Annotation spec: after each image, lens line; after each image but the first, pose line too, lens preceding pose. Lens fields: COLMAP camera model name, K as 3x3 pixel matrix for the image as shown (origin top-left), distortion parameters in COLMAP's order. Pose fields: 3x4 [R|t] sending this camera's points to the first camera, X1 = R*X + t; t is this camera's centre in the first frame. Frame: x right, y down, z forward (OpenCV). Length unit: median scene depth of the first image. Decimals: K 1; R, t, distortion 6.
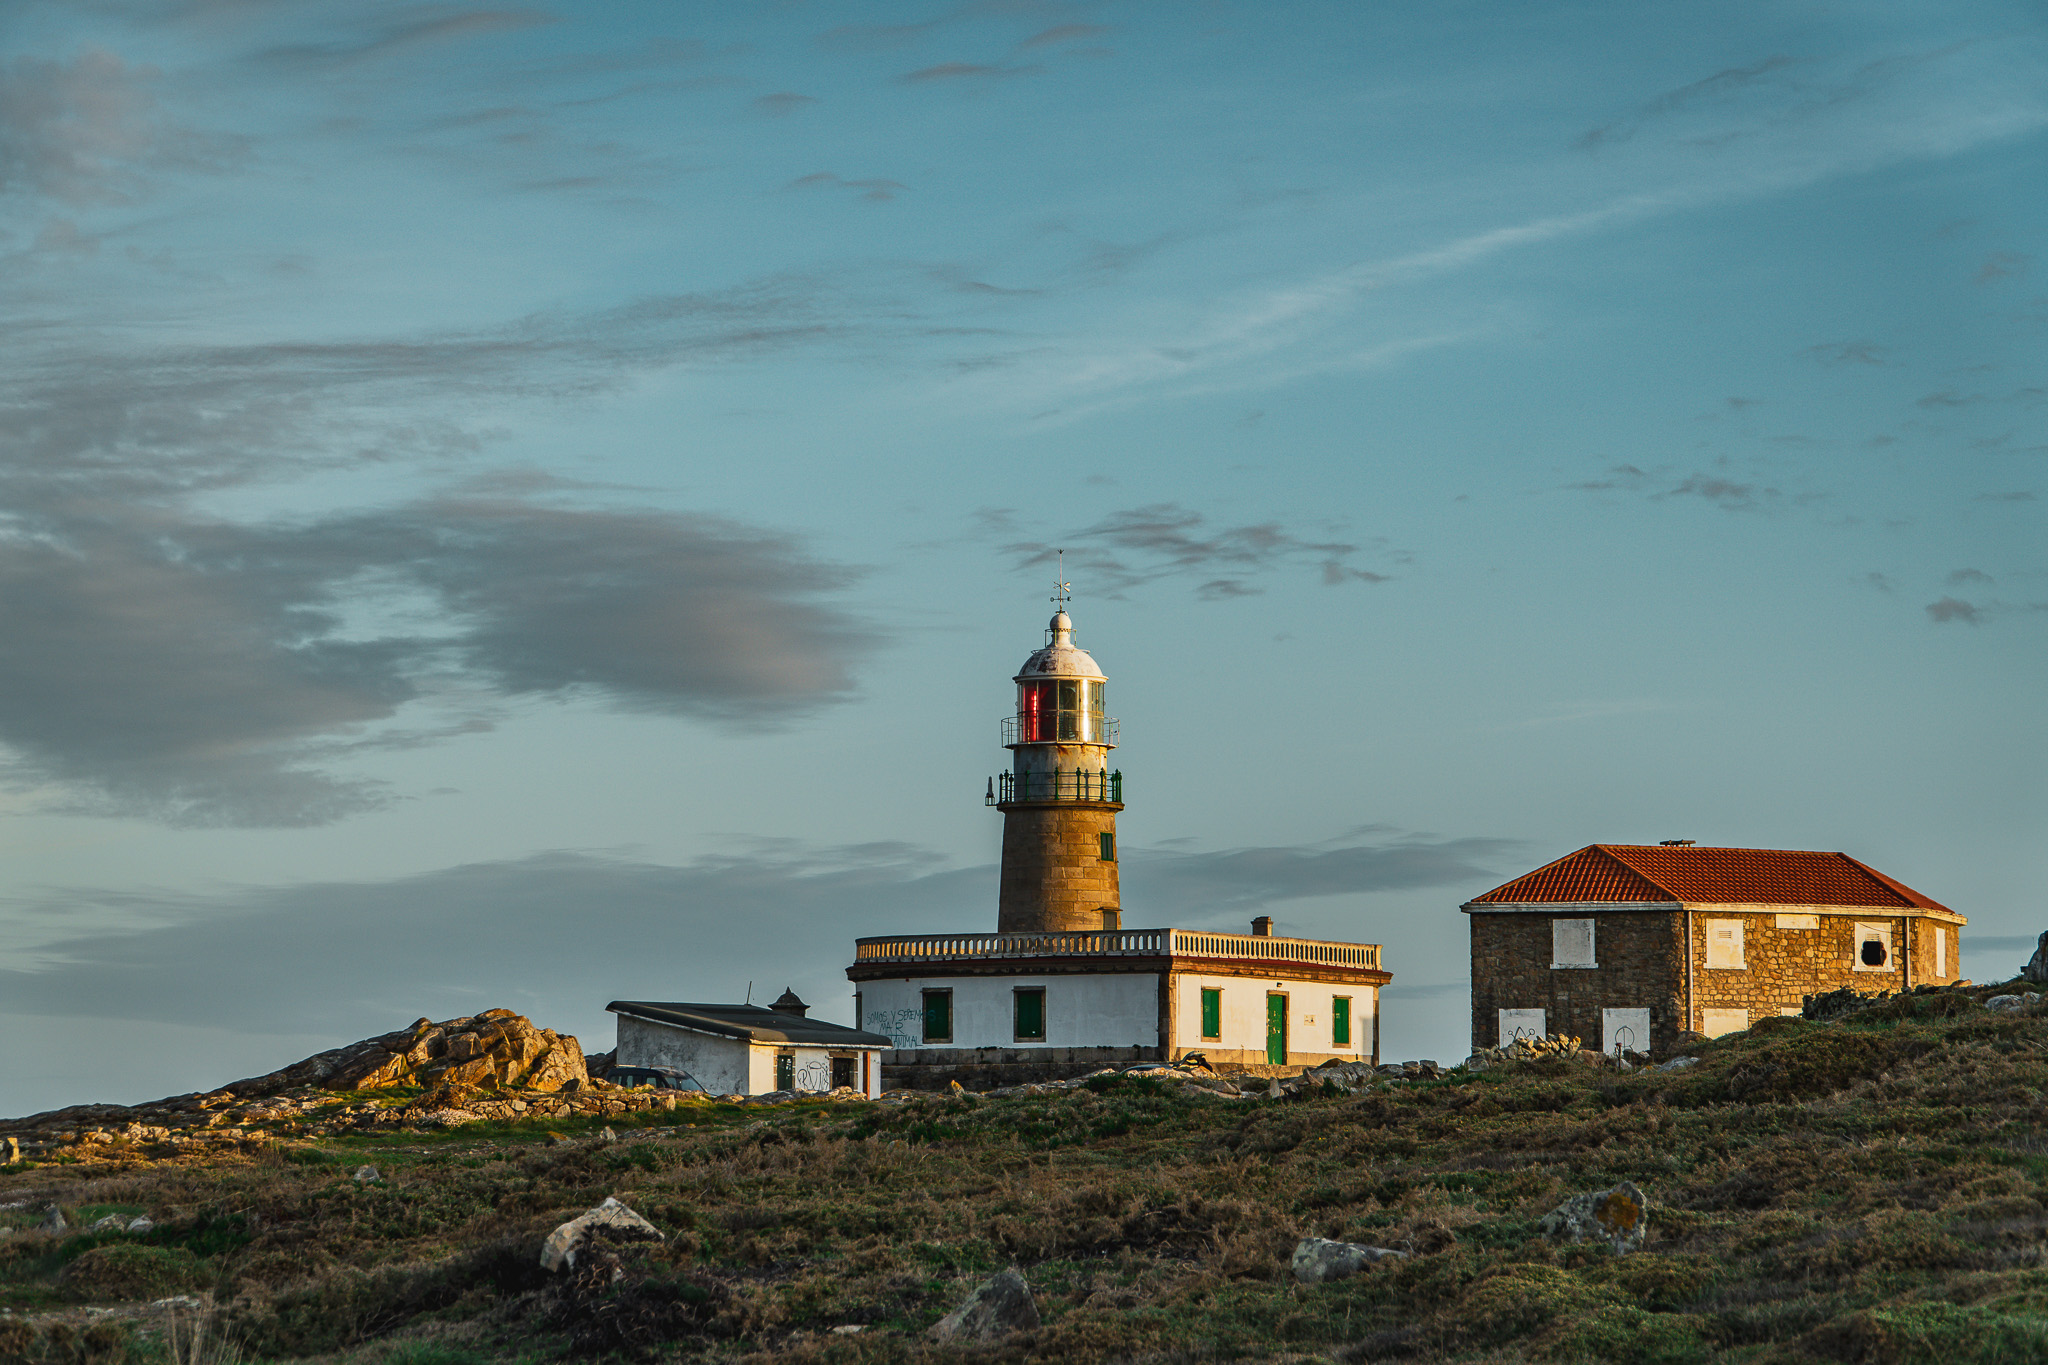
lens RADIAL K [[4851.7, 0, 1021.1], [0, 4851.7, 680.8], [0, 0, 1]] dist [0.099908, 0.000000]
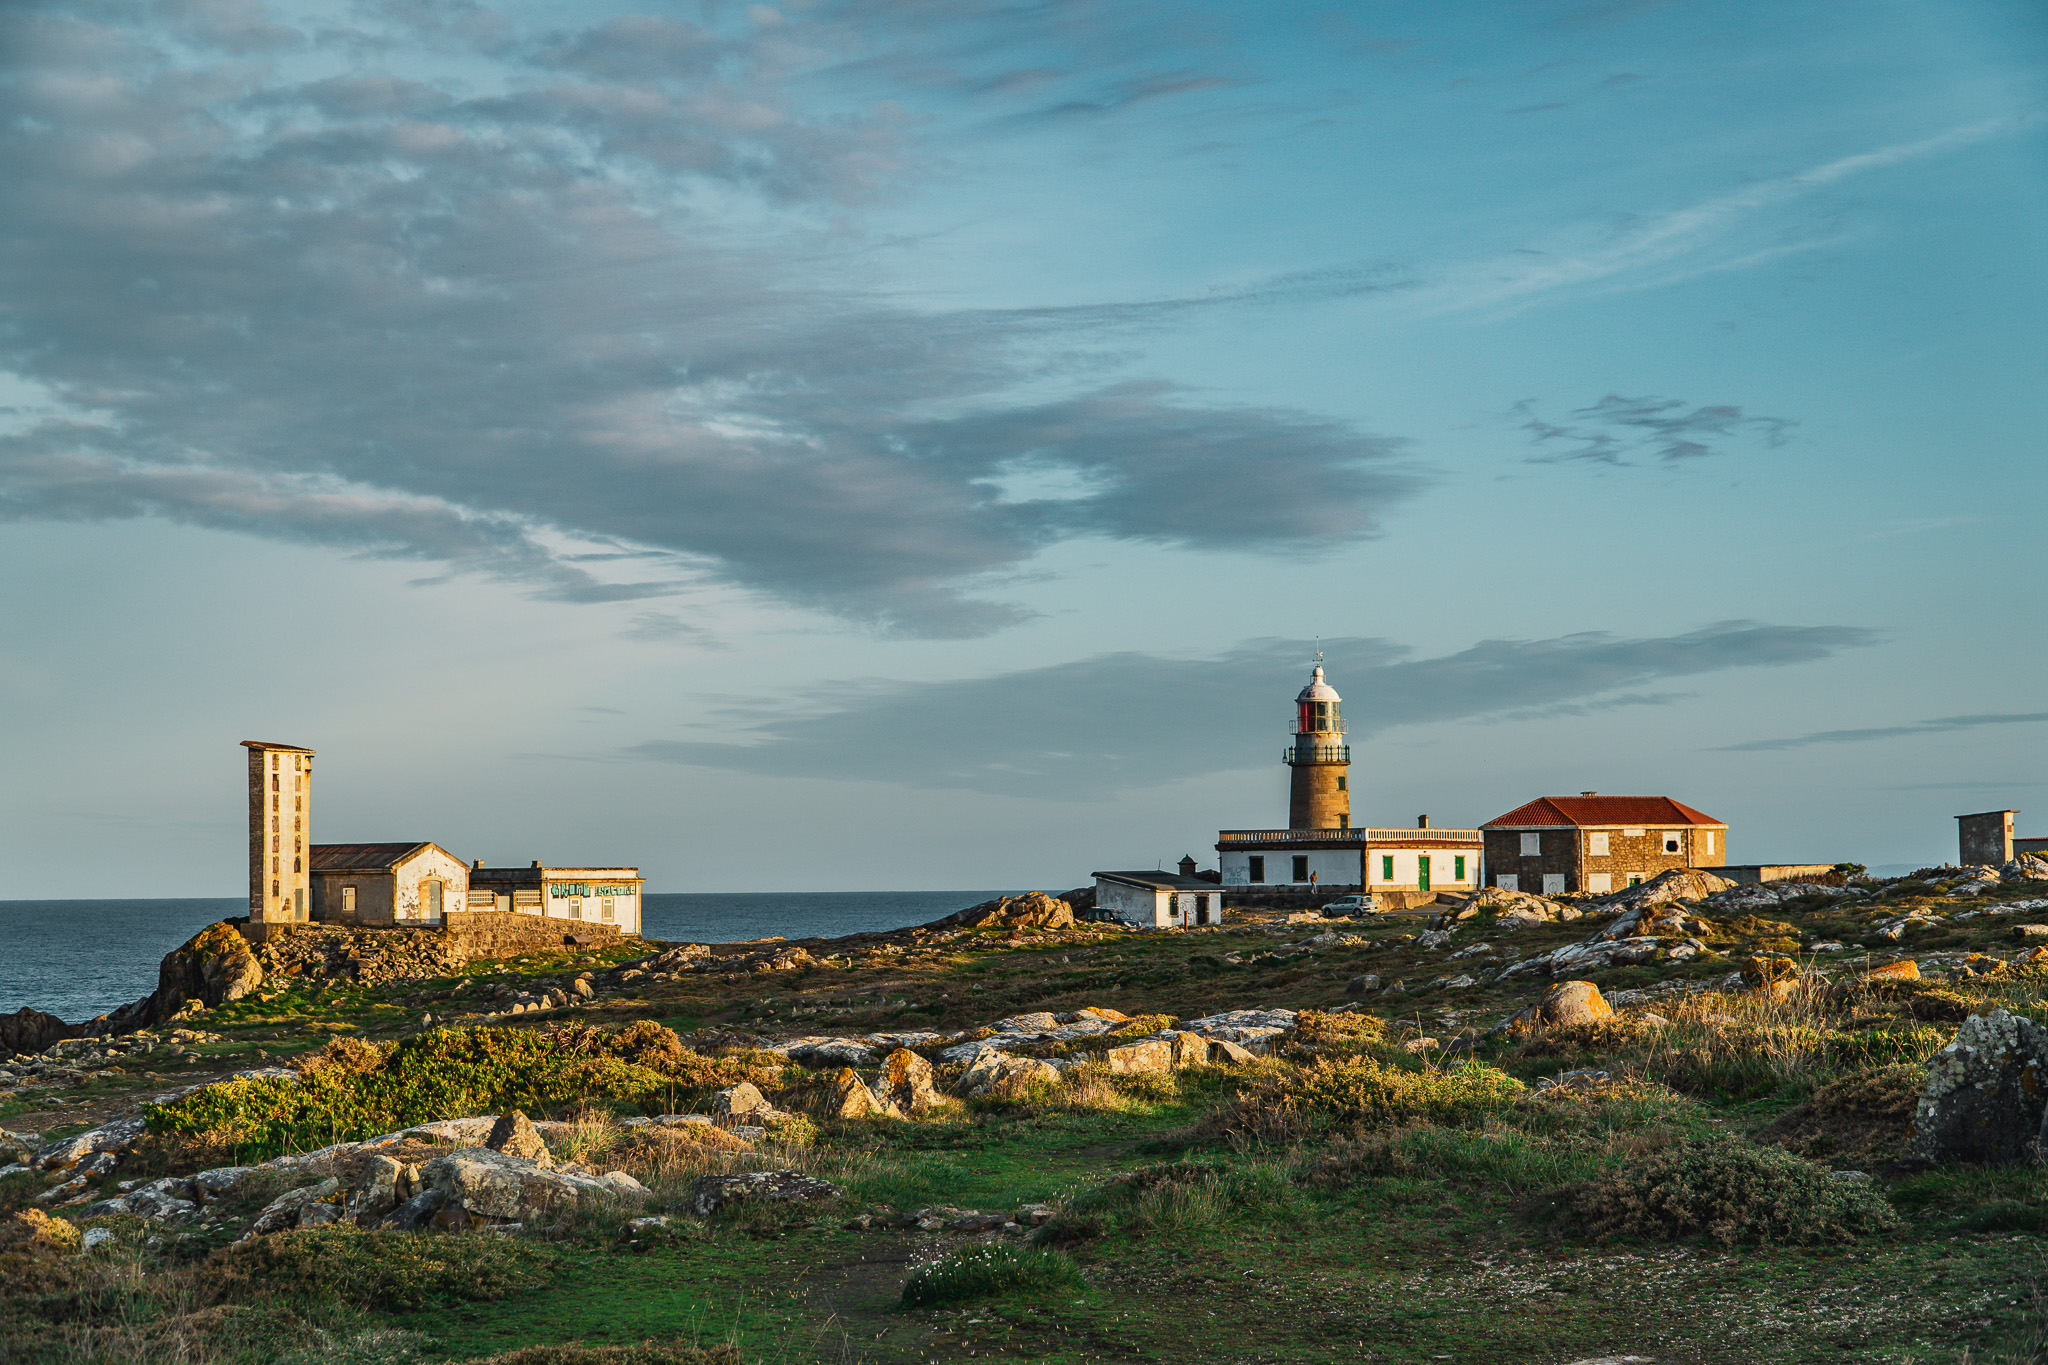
lens RADIAL K [[3568.5, 0, 1024.4], [0, 3568.5, 683.0], [0, 0, 1]] dist [-0.023630, 0.000000]
pose [[0.992272, -0.018007, -0.122766, 0.073692], [0.023142, 0.998910, 0.040535, -0.075009], [0.121902, -0.043063, 0.991607, -0.516756]]
